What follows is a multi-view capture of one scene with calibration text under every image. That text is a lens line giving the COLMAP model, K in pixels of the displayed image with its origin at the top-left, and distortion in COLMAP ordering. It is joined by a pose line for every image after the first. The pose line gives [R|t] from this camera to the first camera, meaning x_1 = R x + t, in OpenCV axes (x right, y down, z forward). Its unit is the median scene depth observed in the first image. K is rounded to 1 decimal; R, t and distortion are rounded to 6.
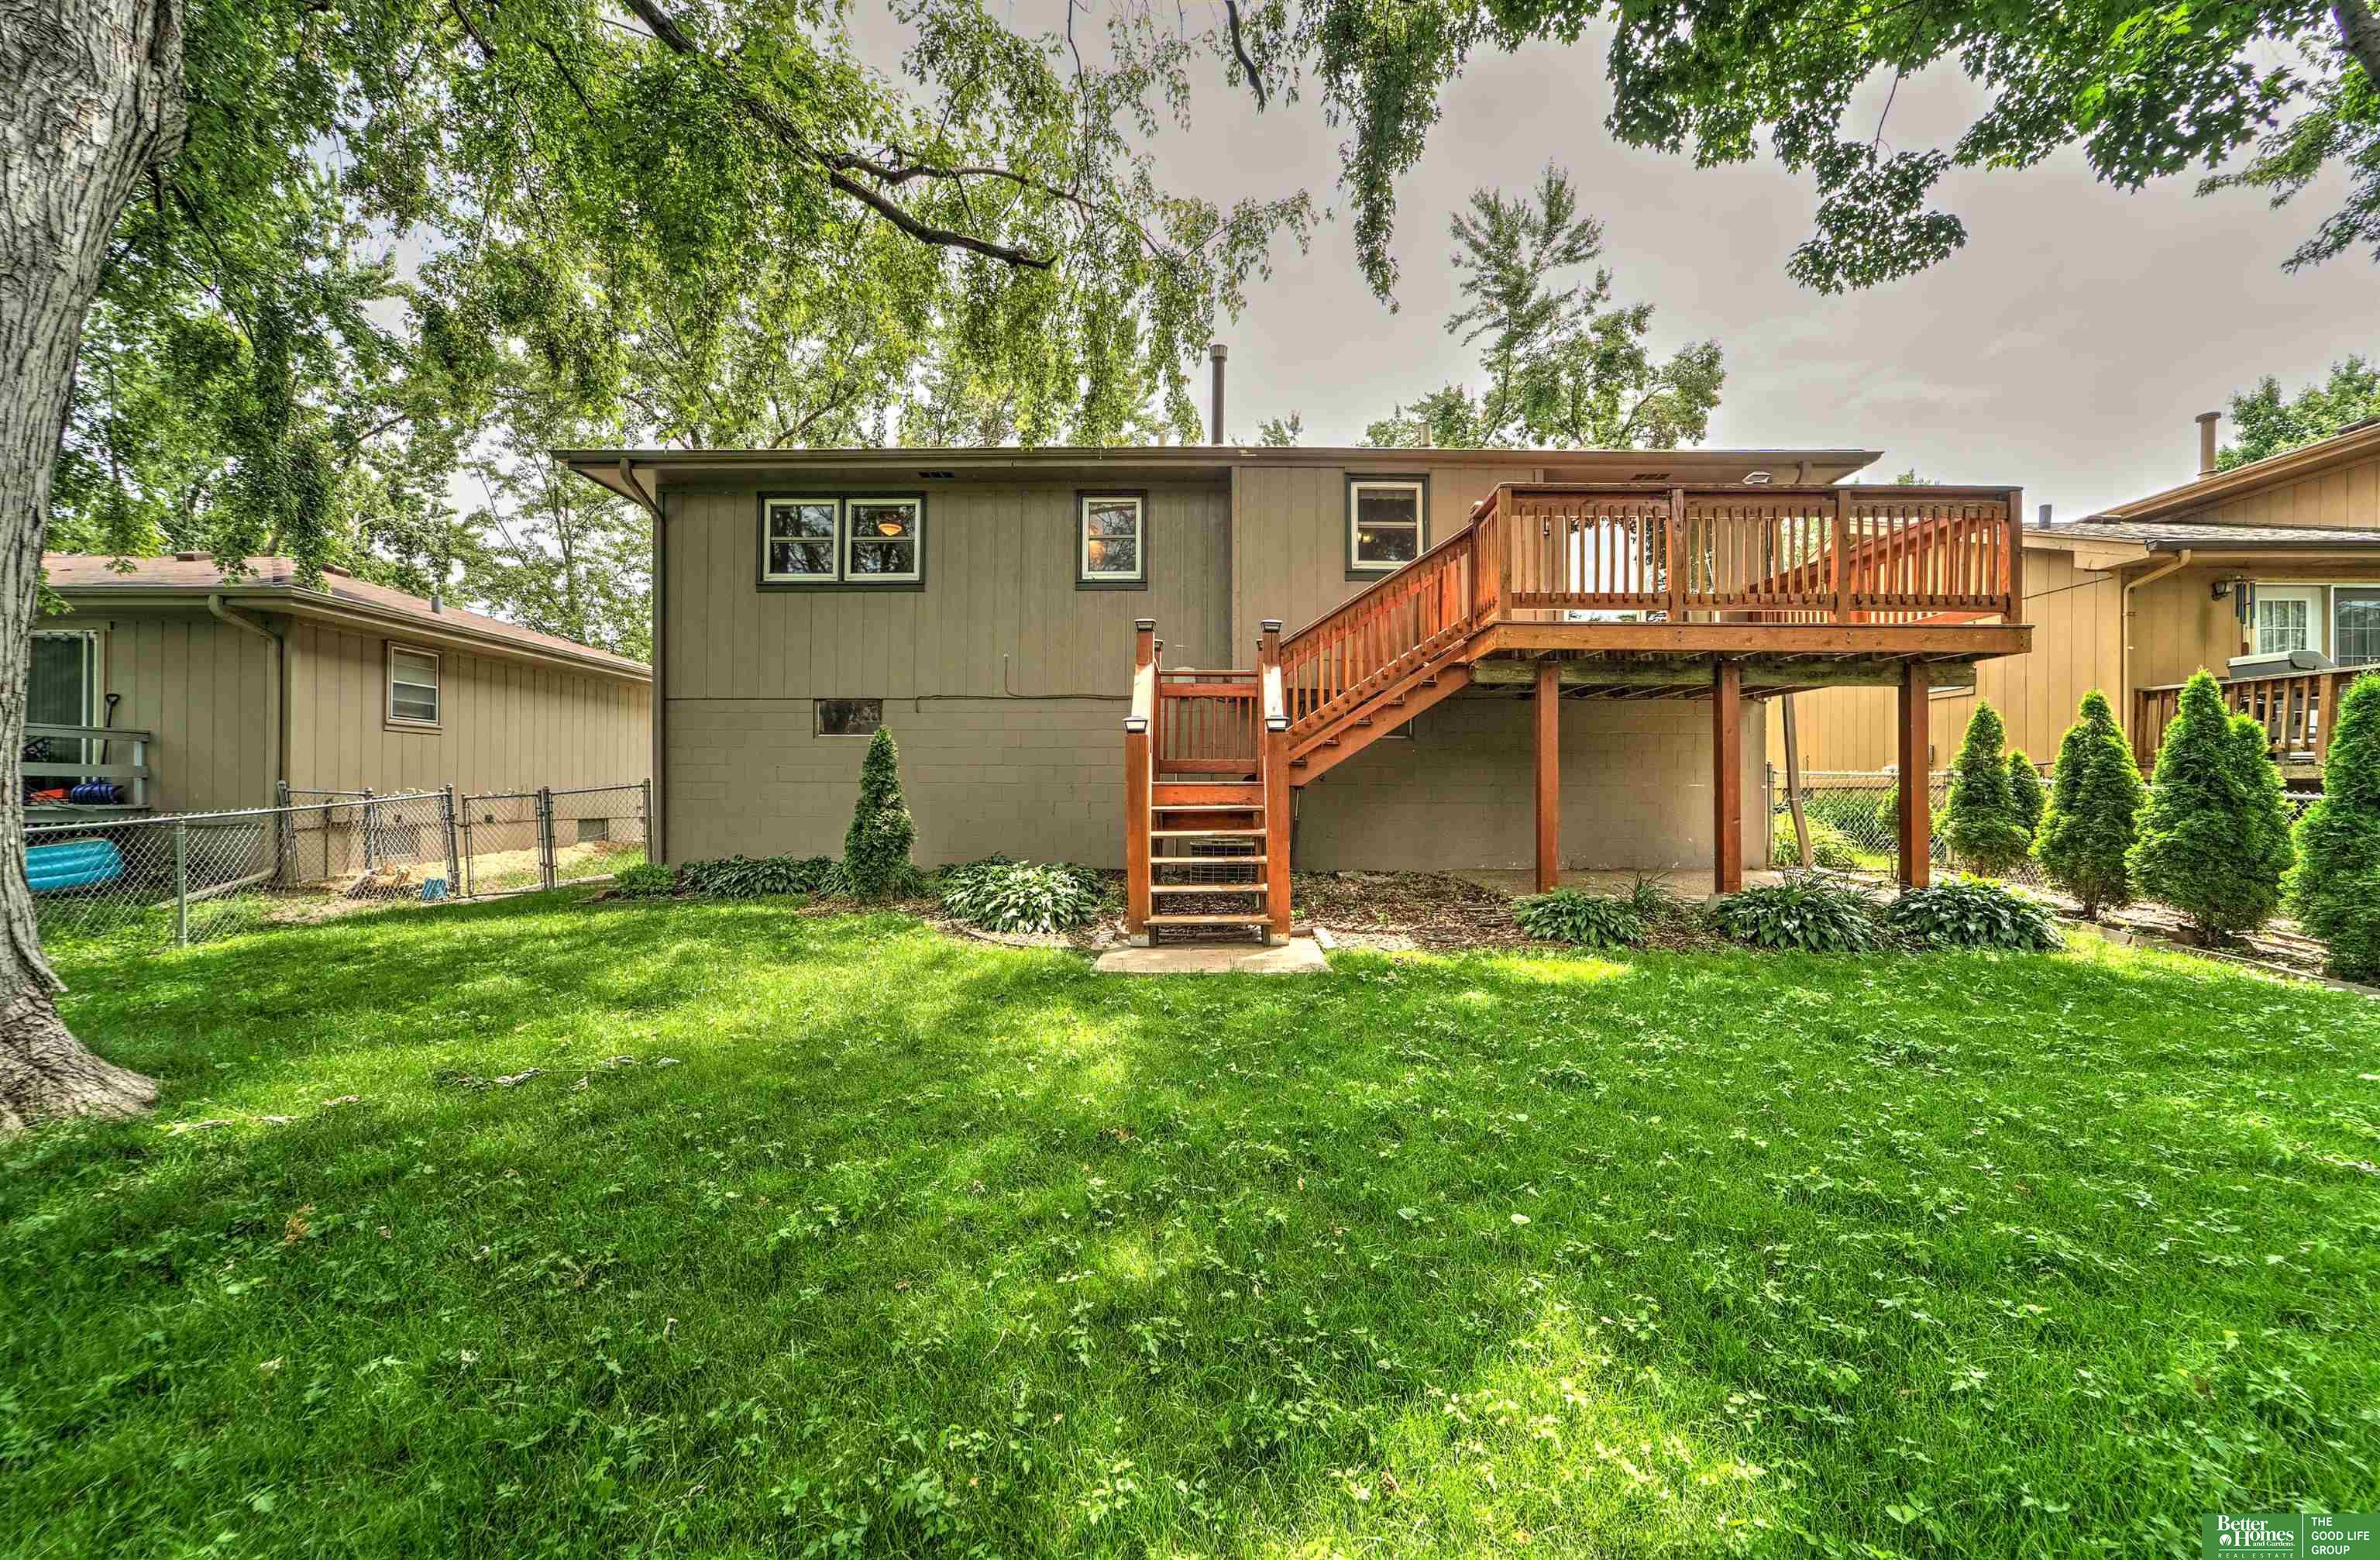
lens RADIAL K [[971.8, 0, 1190.3], [0, 971.8, 786.7], [0, 0, 1]] dist [-0.006560, 0.002237]
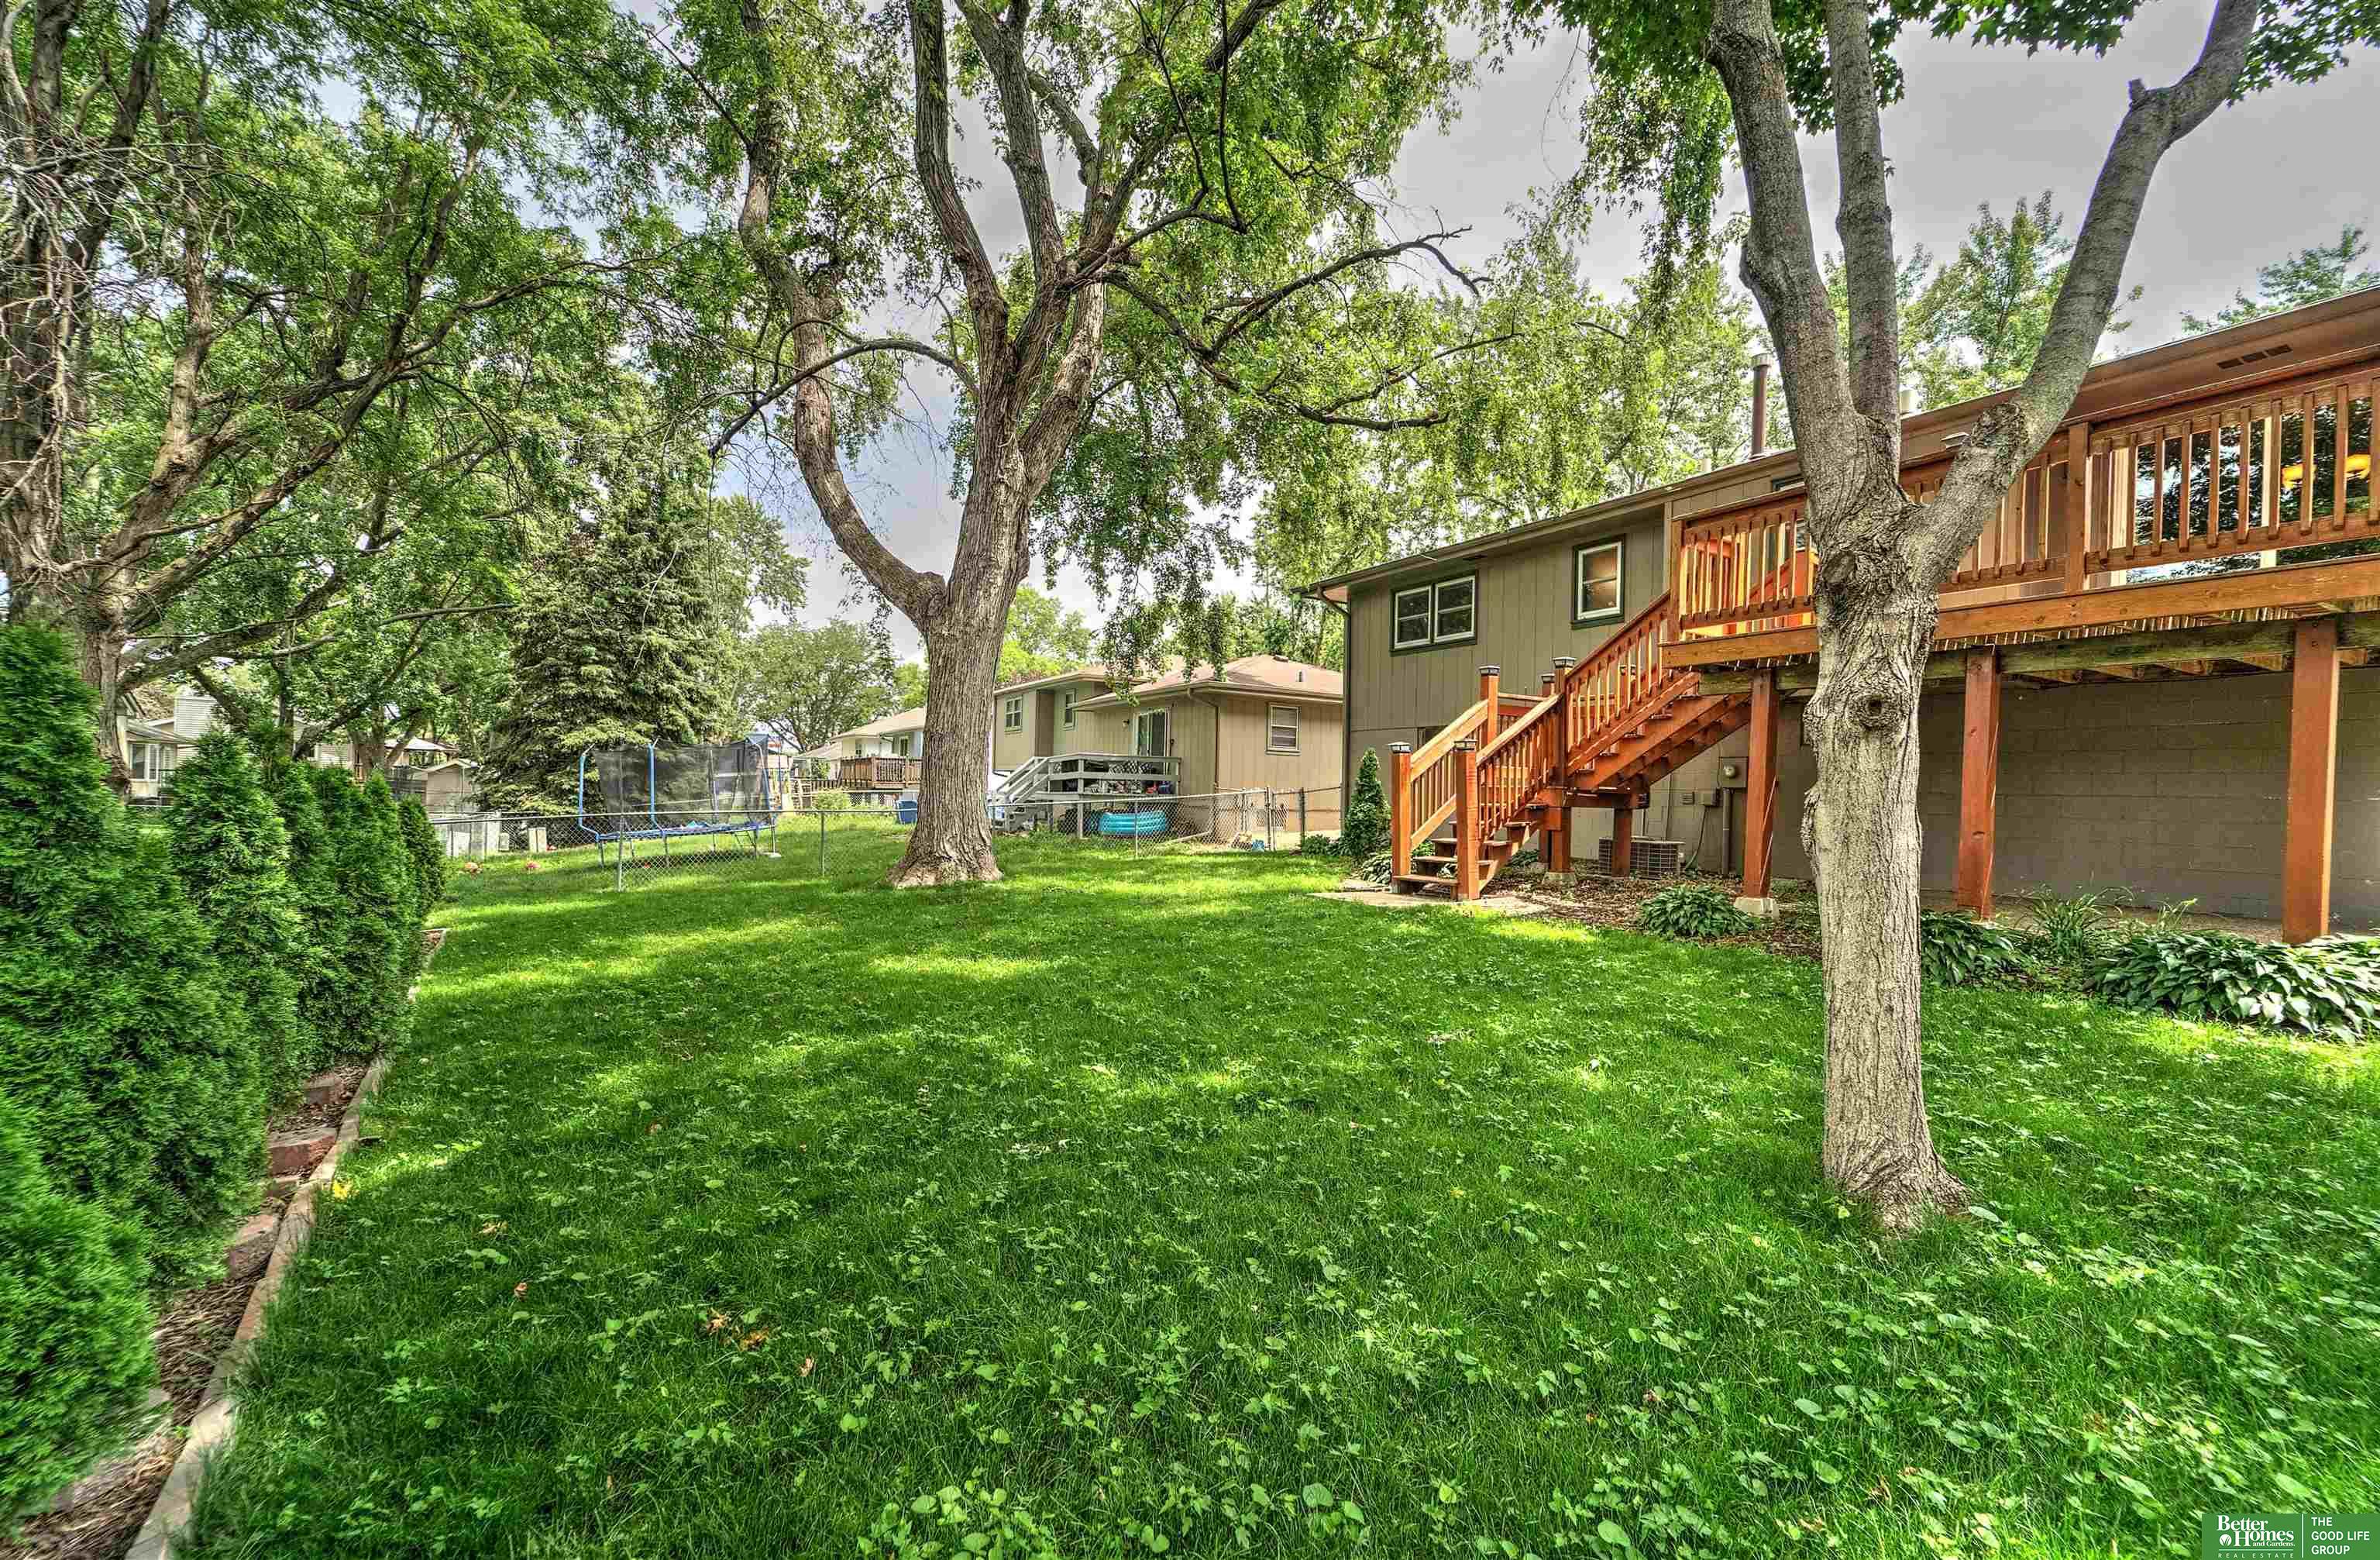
lens RADIAL K [[971.8, 0, 1188.8], [0, 971.8, 785.9], [0, 0, 1]] dist [-0.006560, 0.002237]
pose [[0.508596, 0.010303, -0.860944, 0.692547], [-0.021035, 0.999779, -0.000462, 0.004575], [0.860748, 0.018345, 0.508700, -0.022347]]
